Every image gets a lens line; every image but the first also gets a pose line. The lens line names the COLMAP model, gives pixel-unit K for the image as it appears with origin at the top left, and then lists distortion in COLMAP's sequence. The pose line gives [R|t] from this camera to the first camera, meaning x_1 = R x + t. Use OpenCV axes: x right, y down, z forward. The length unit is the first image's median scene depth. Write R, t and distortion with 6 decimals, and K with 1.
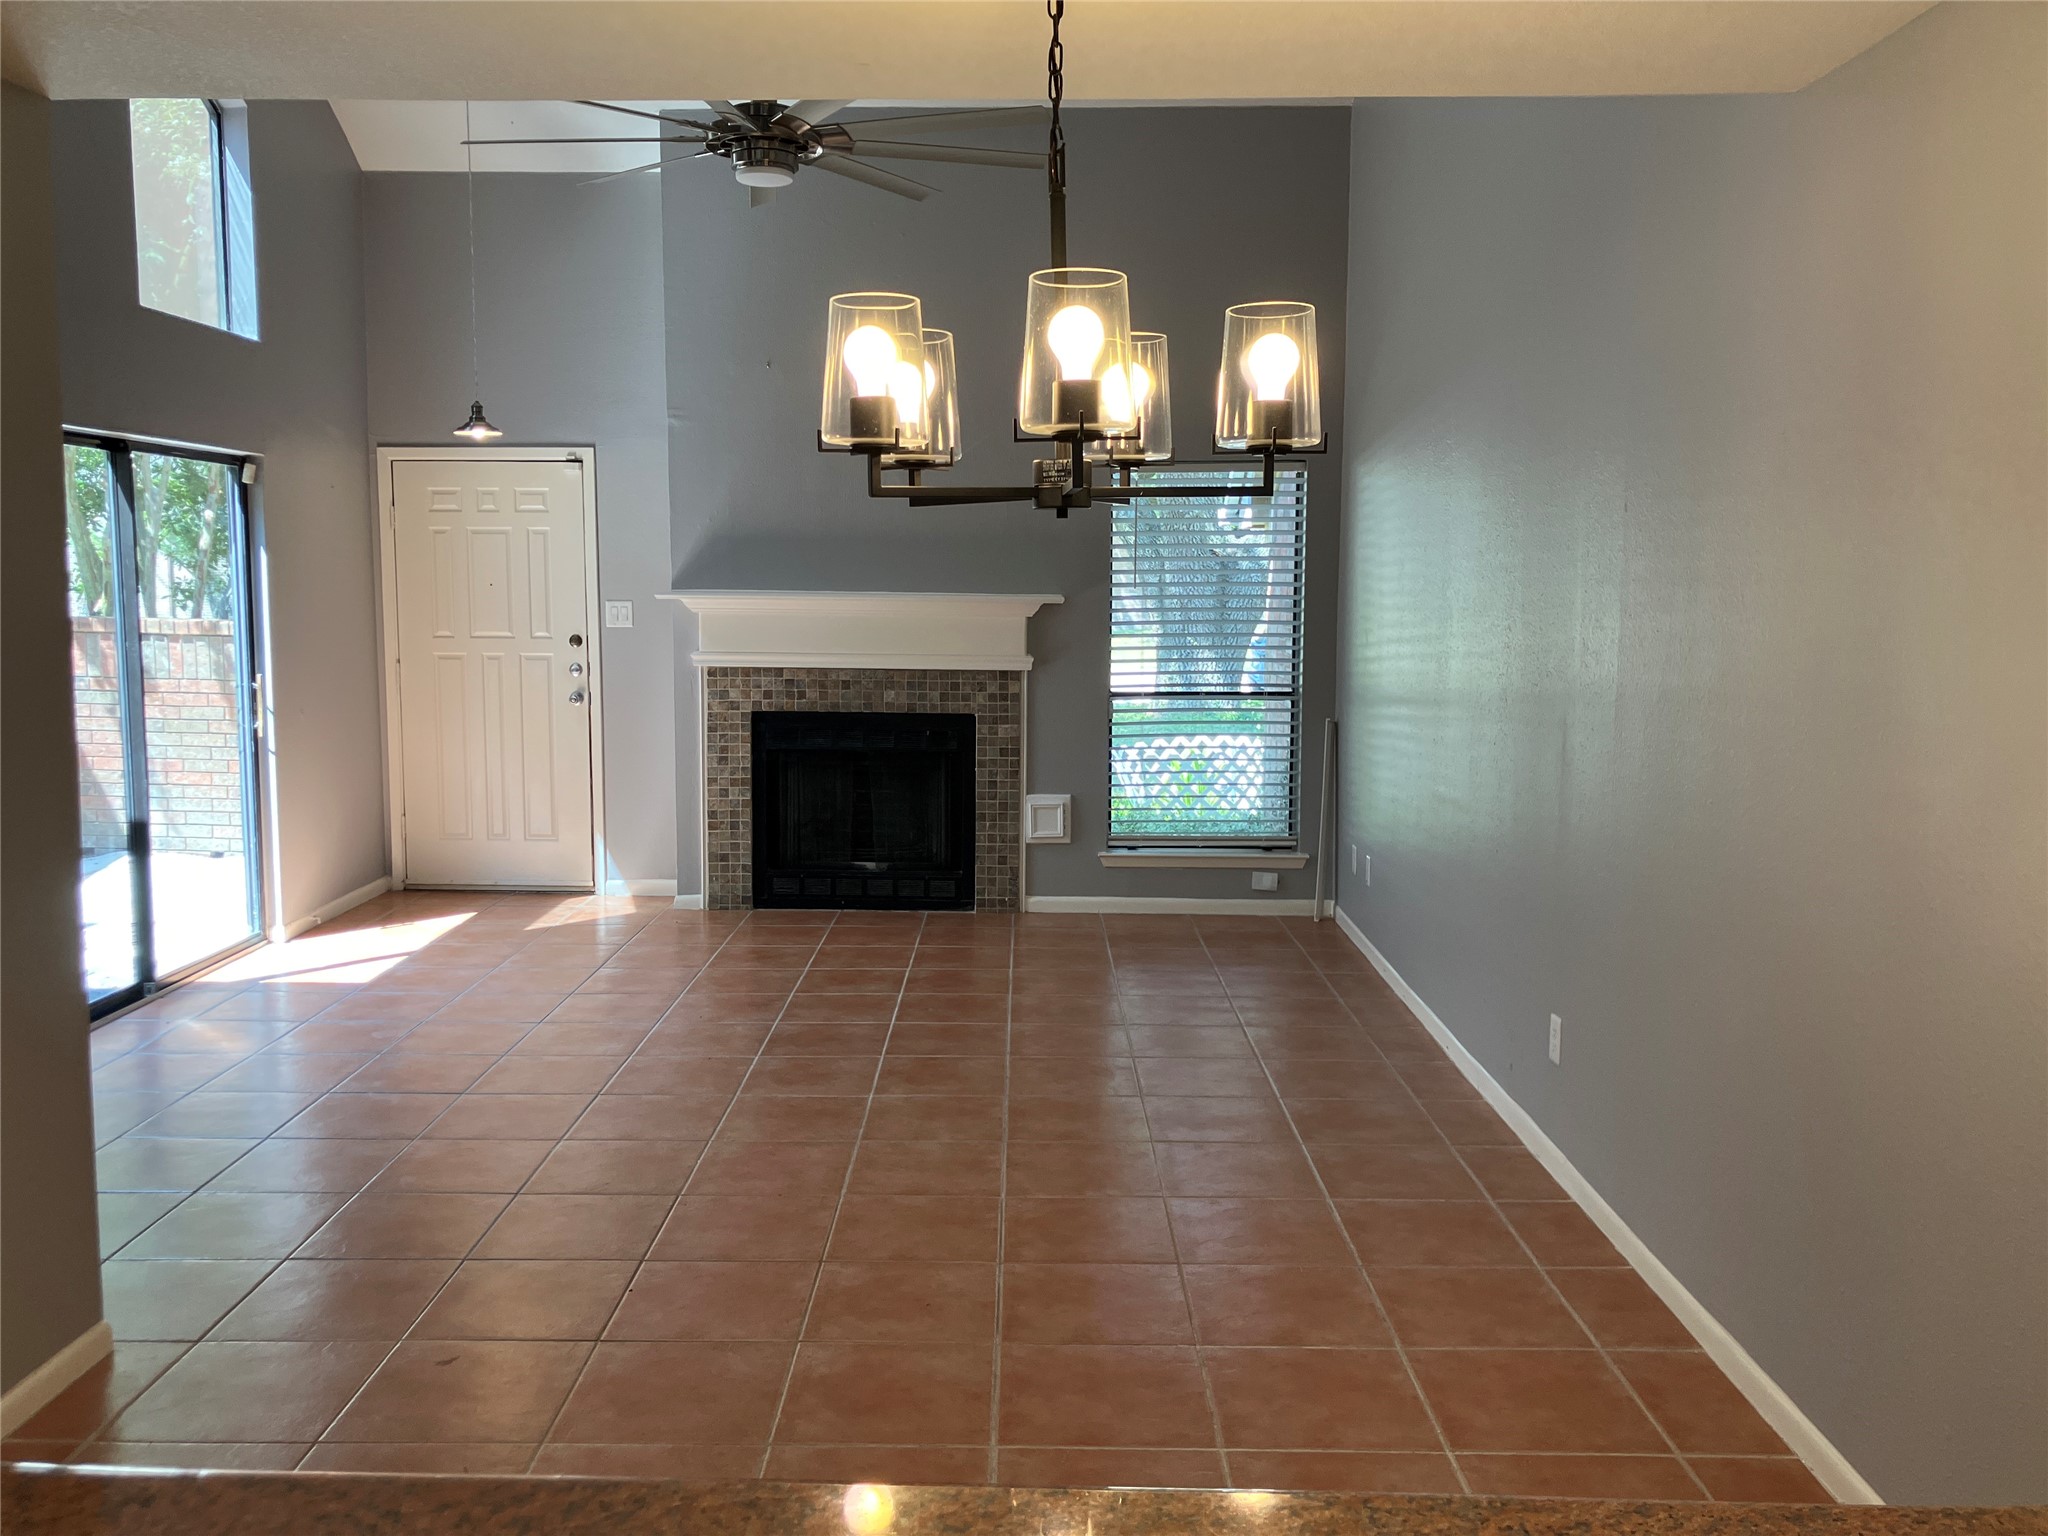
lens RADIAL K [[1705.9, 0, 1029.0], [0, 1705.9, 758.8], [0, 0, 1]] dist [0.041608, -0.049005]
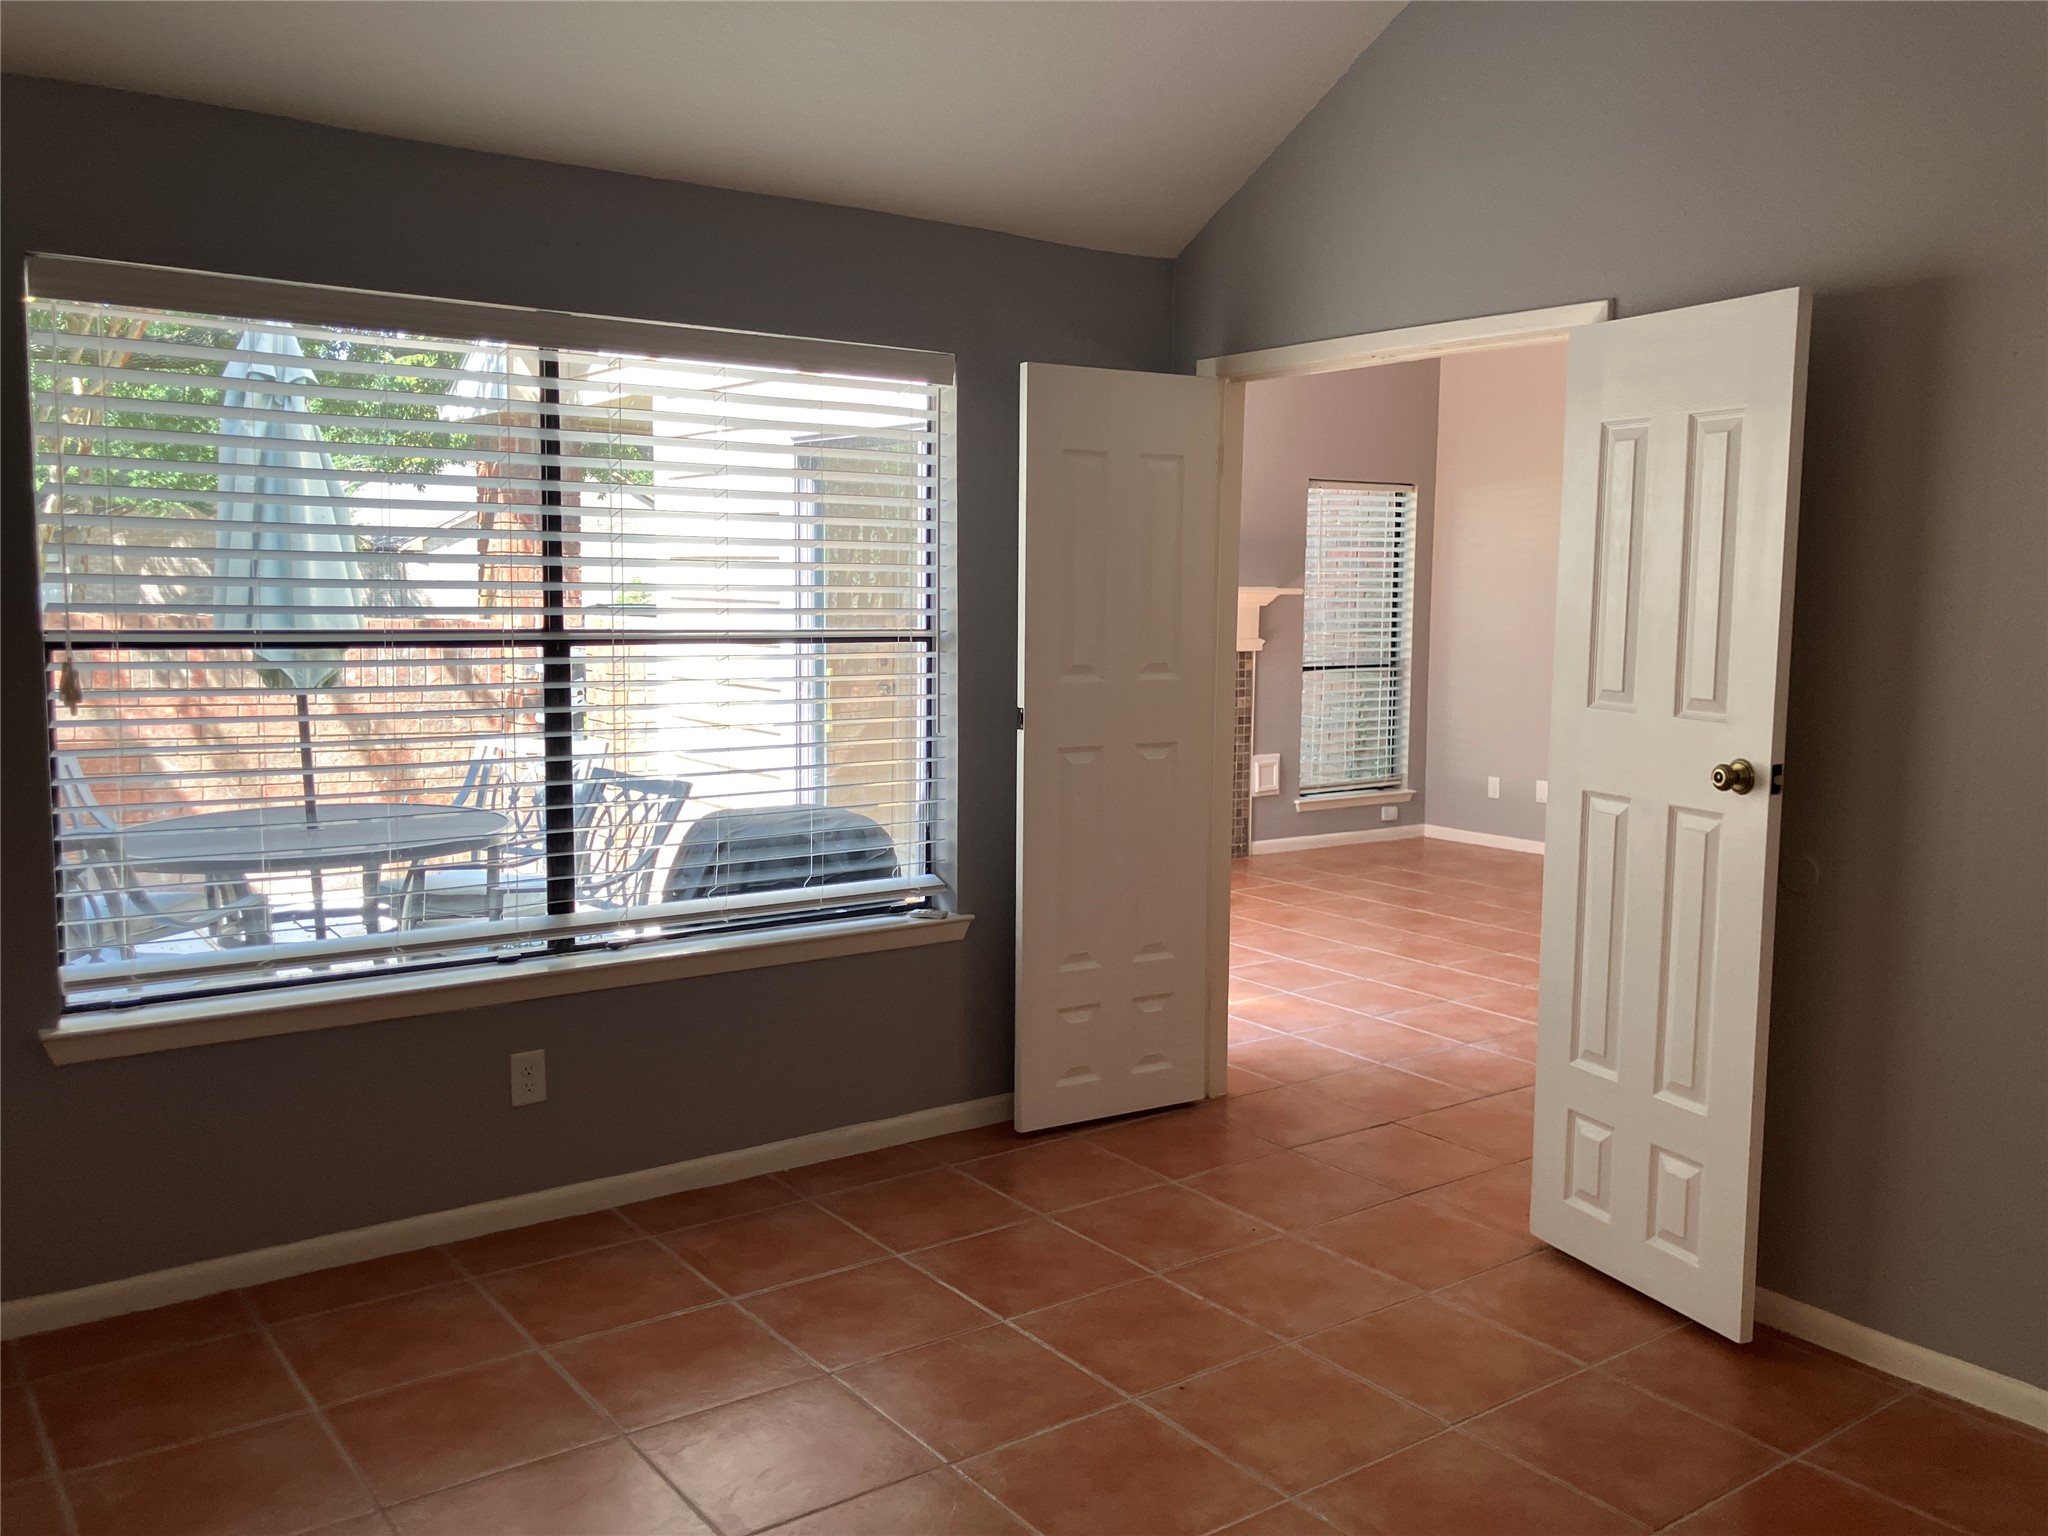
lens RADIAL K [[1705.9, 0, 1017.0], [0, 1705.9, 772.9], [0, 0, 1]] dist [0.041608, -0.049005]
pose [[0.808727, -0.062644, 0.584838, -0.834268], [0.052834, 0.998030, 0.033843, -0.016066], [-0.585806, 0.003529, 0.810443, 0.133289]]
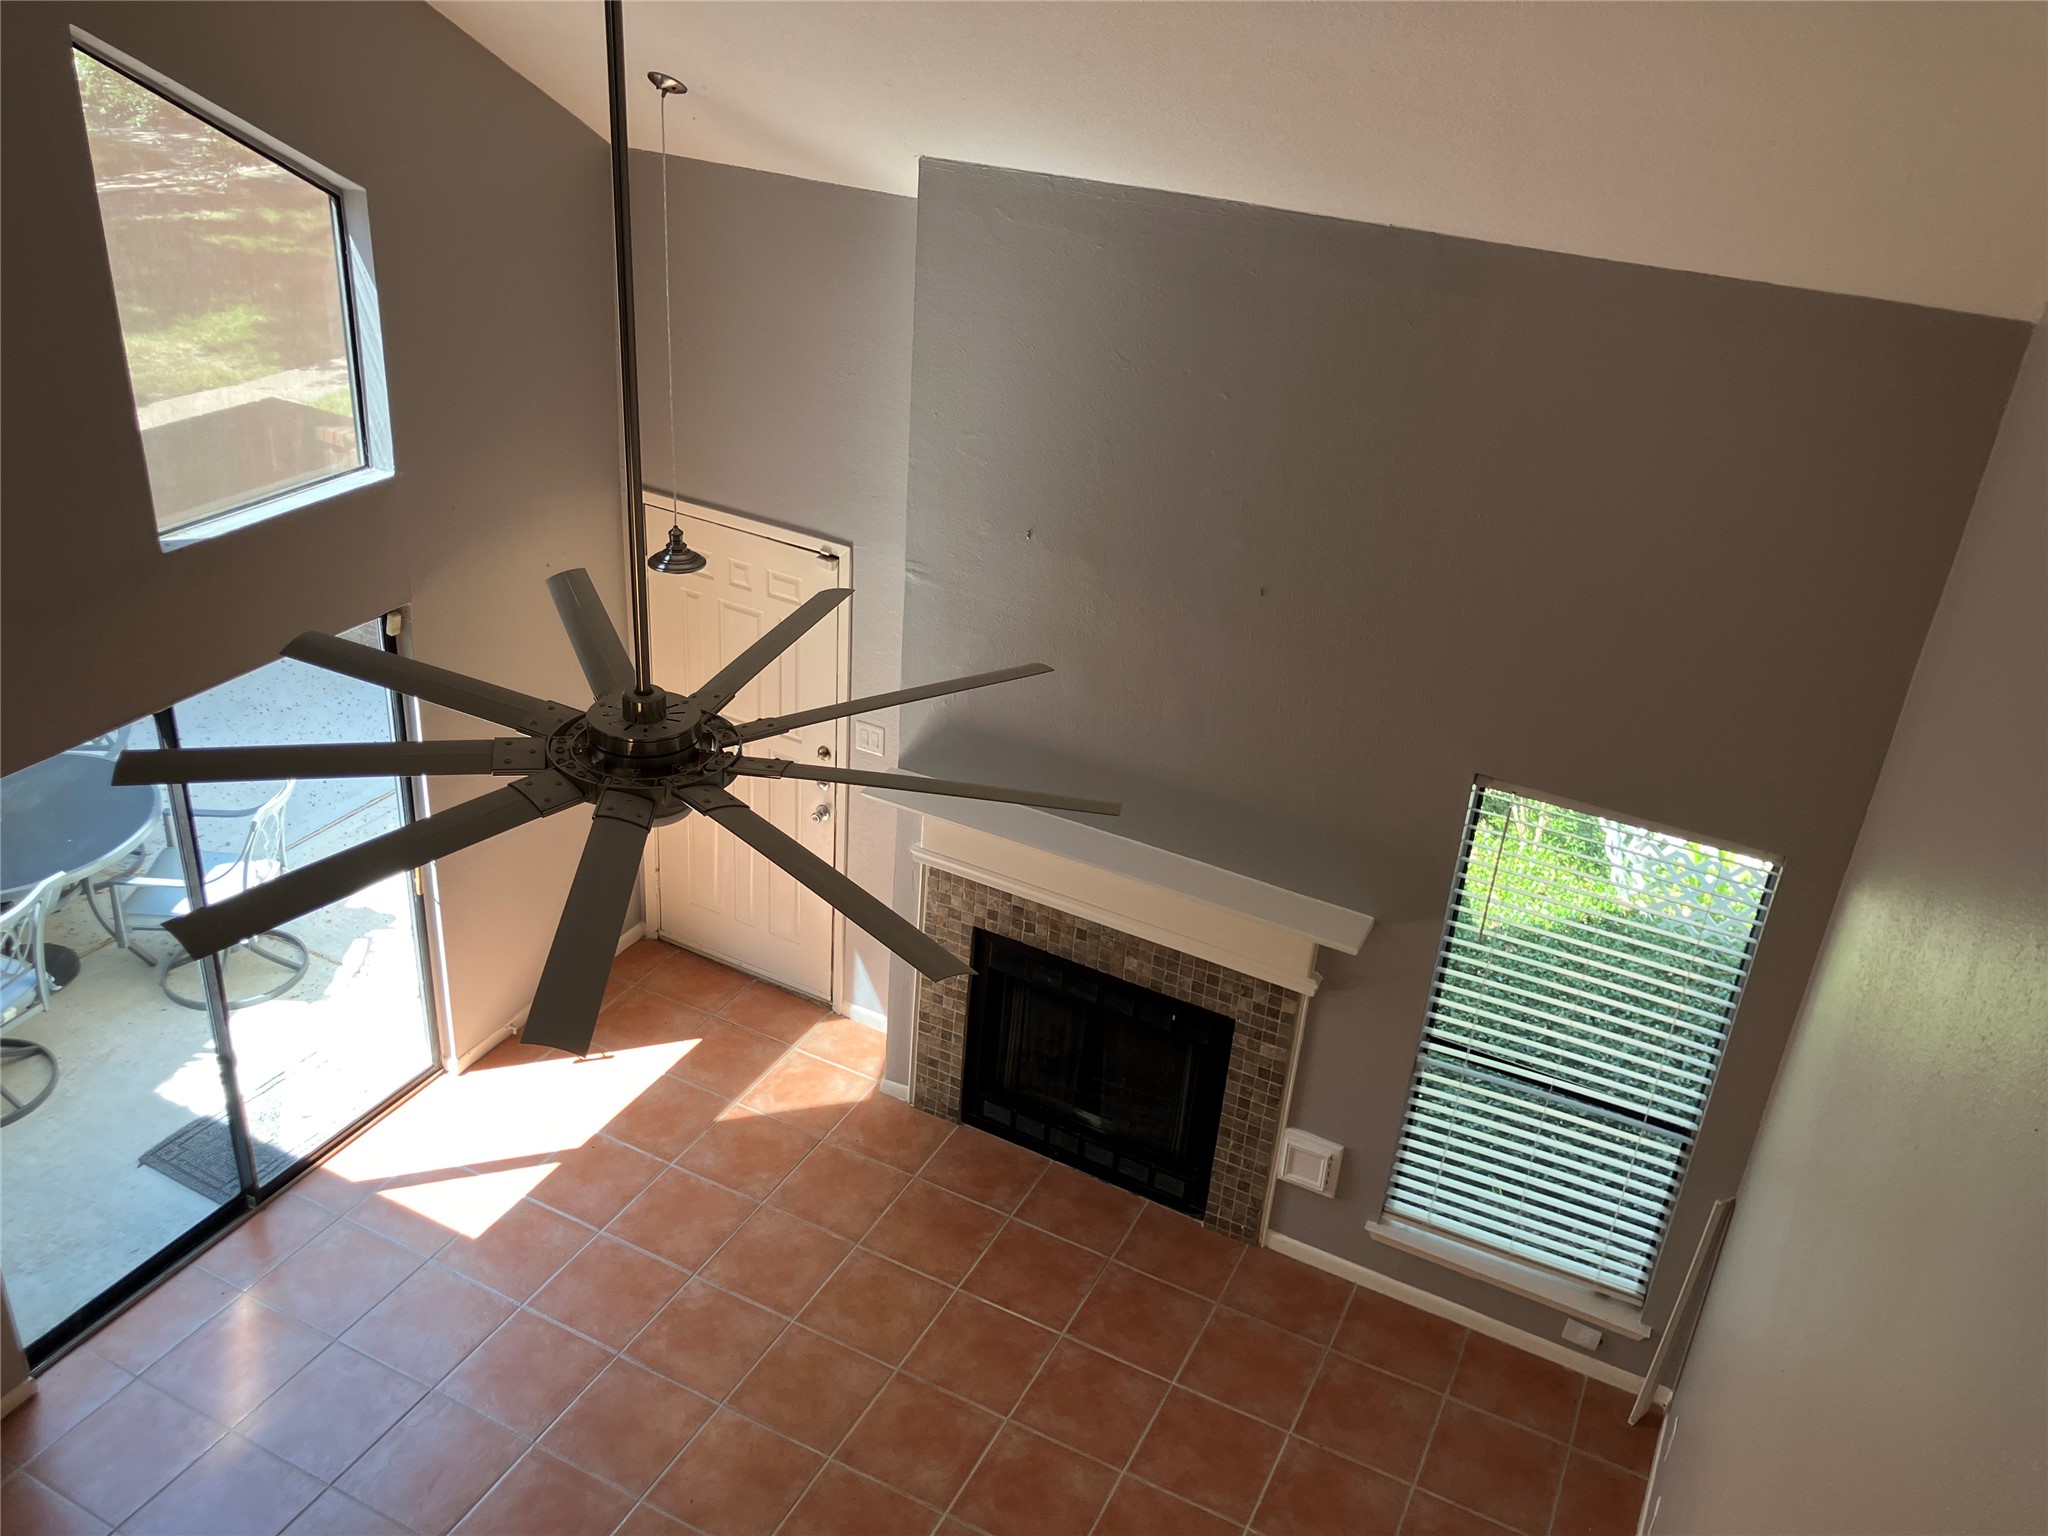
lens RADIAL K [[1705.9, 0, 1022.5], [0, 1705.9, 750.4], [0, 0, 1]] dist [0.041608, -0.049005]
pose [[0.878594, 0.268105, -0.395213, 0.150458], [-0.105261, 0.915911, 0.387333, -0.412959], [0.465826, -0.298708, 0.832935, 0.369530]]
